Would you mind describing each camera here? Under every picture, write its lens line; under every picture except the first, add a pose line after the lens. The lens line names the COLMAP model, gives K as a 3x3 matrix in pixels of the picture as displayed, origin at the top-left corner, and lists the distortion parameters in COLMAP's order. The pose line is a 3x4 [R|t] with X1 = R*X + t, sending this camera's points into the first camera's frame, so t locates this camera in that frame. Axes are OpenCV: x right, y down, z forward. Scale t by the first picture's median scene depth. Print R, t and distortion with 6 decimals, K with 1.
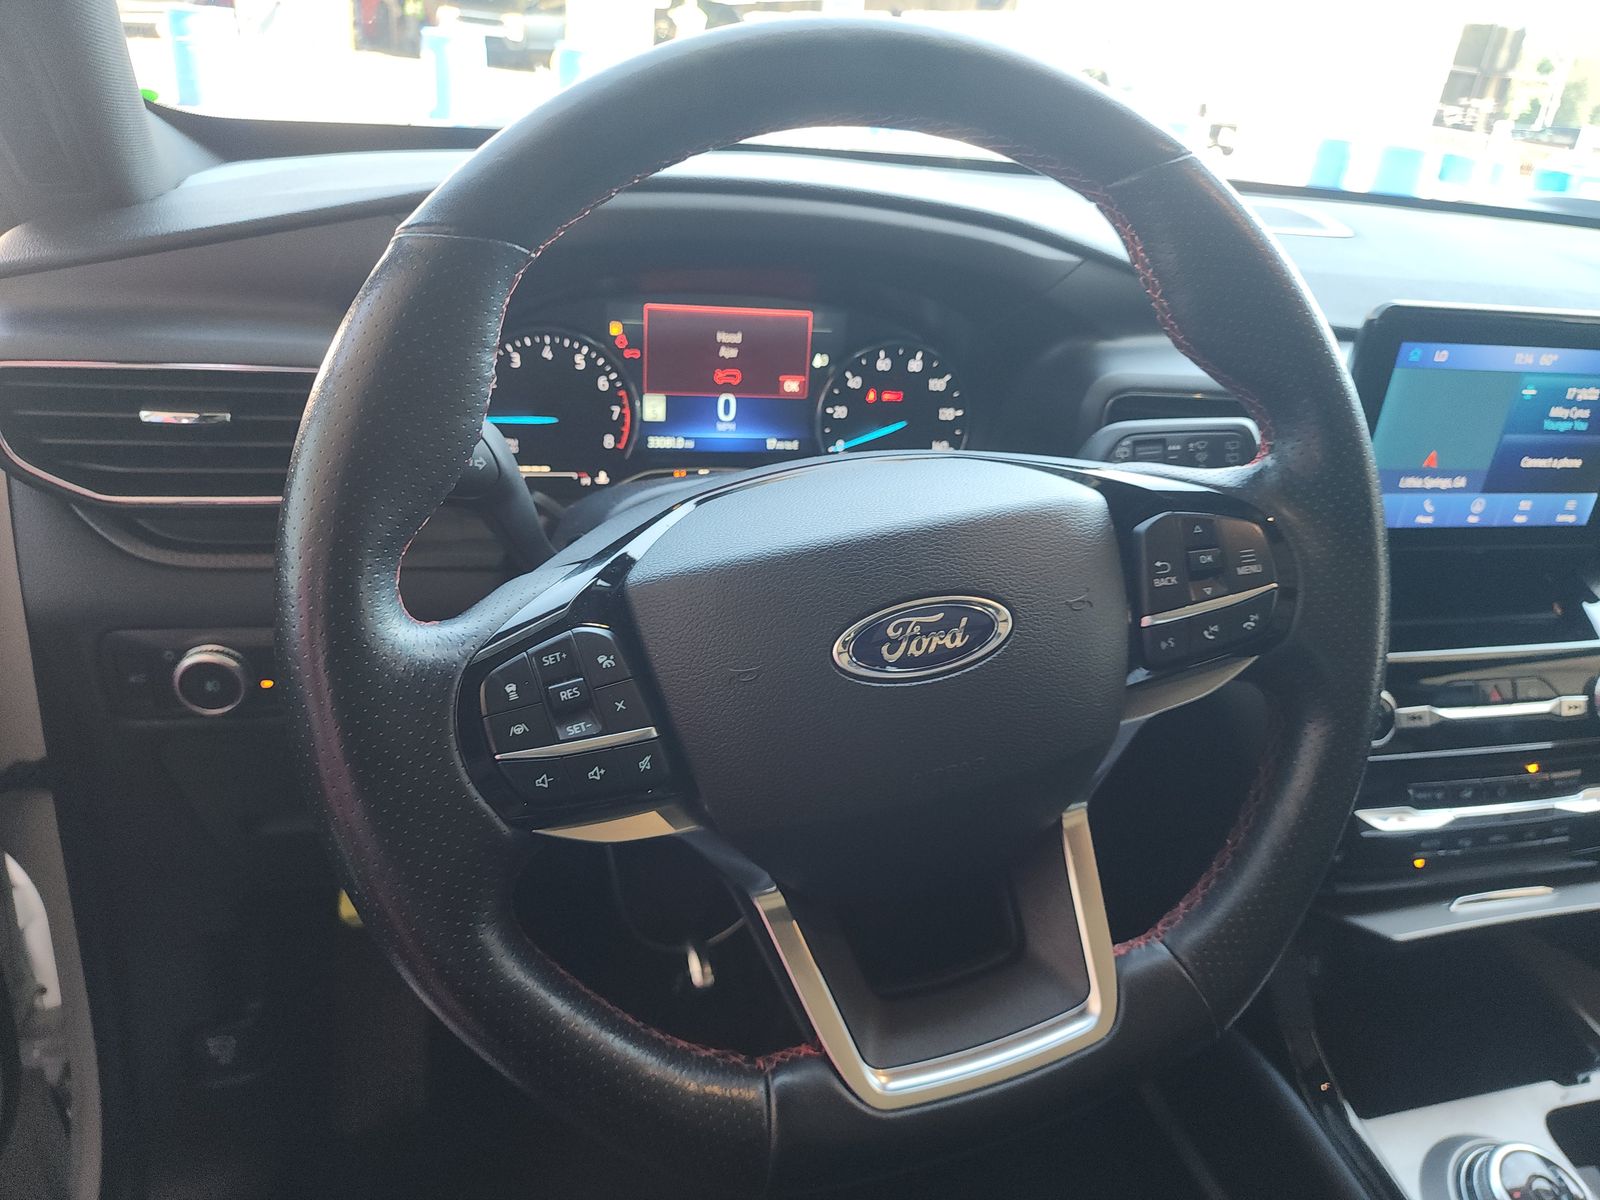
lens RADIAL K [[1075.4, 0, 800.0], [0, 1075.4, 600.0], [0, 0, 1]] dist [0.108887, -0.089863]
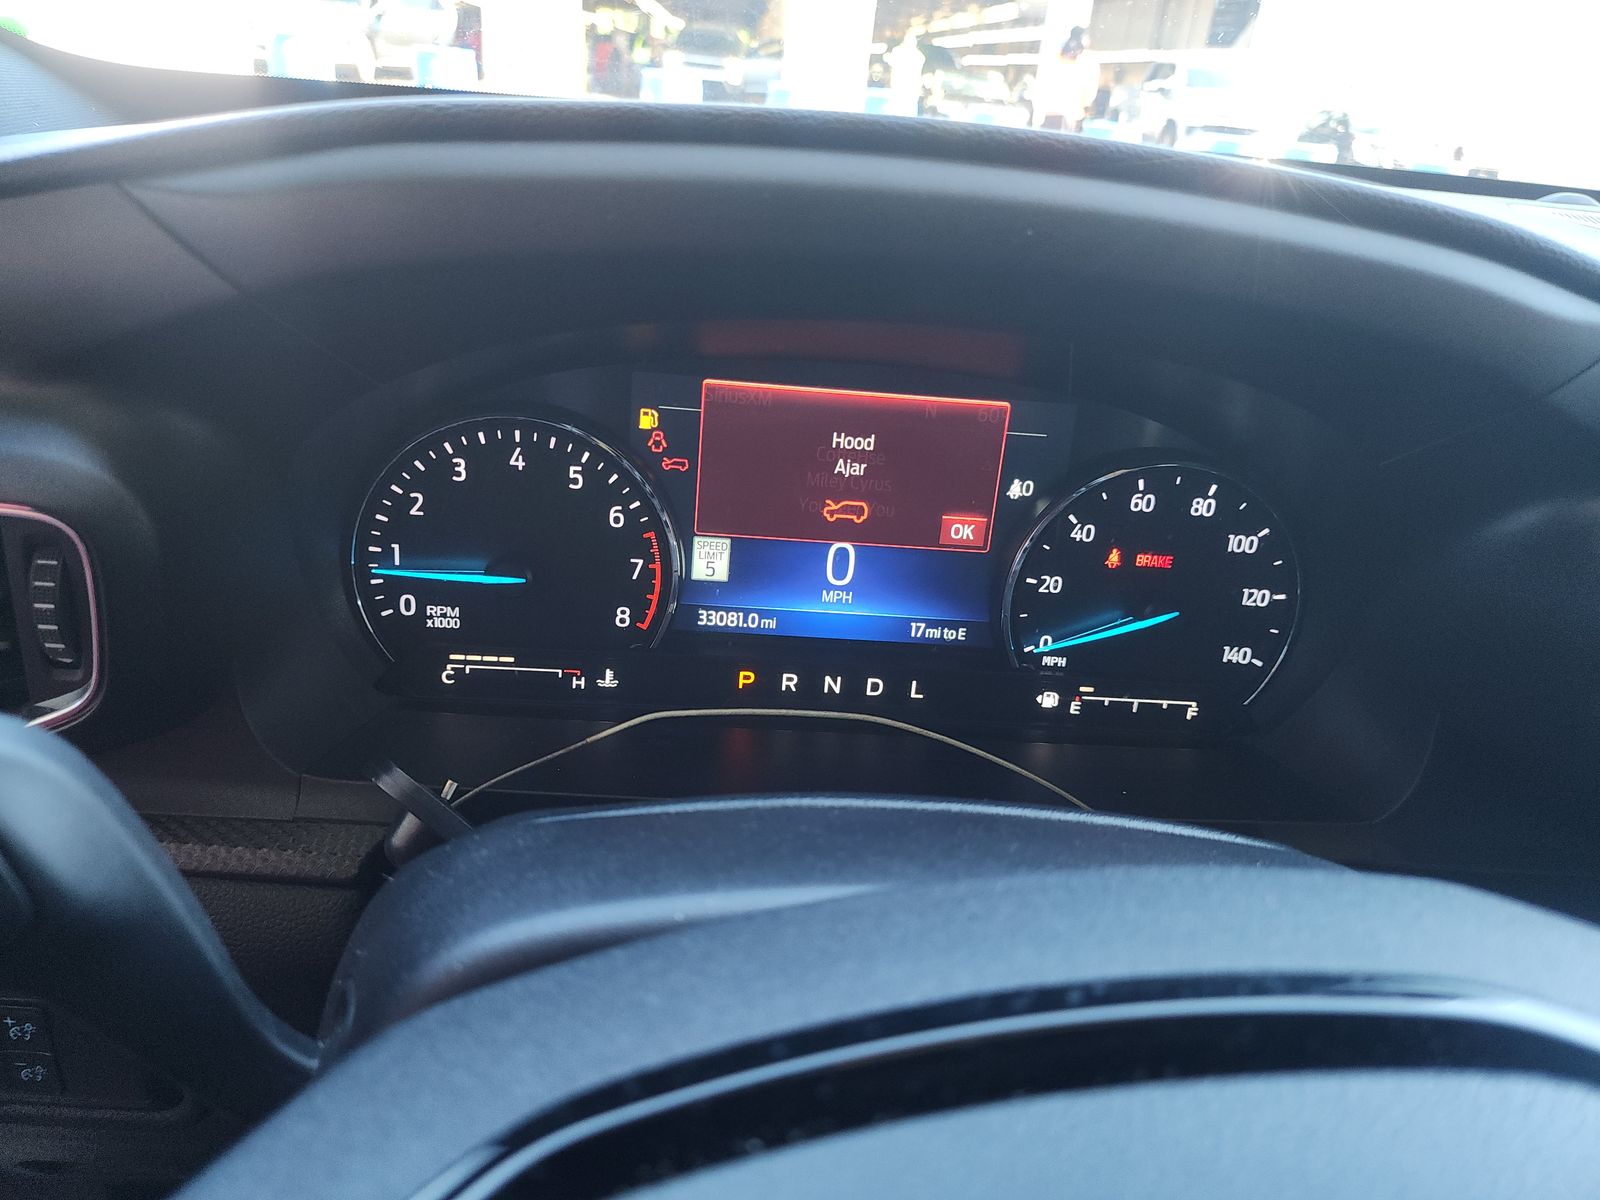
lens RADIAL K [[1075.4, 0, 800.0], [0, 1075.4, 600.0], [0, 0, 1]] dist [0.108887, -0.089863]
pose [[0.984888, 0.074802, -0.156207, -0.001154], [-0.079779, 0.996478, -0.025830, -0.146817], [0.153725, 0.037902, 0.987386, 0.462204]]
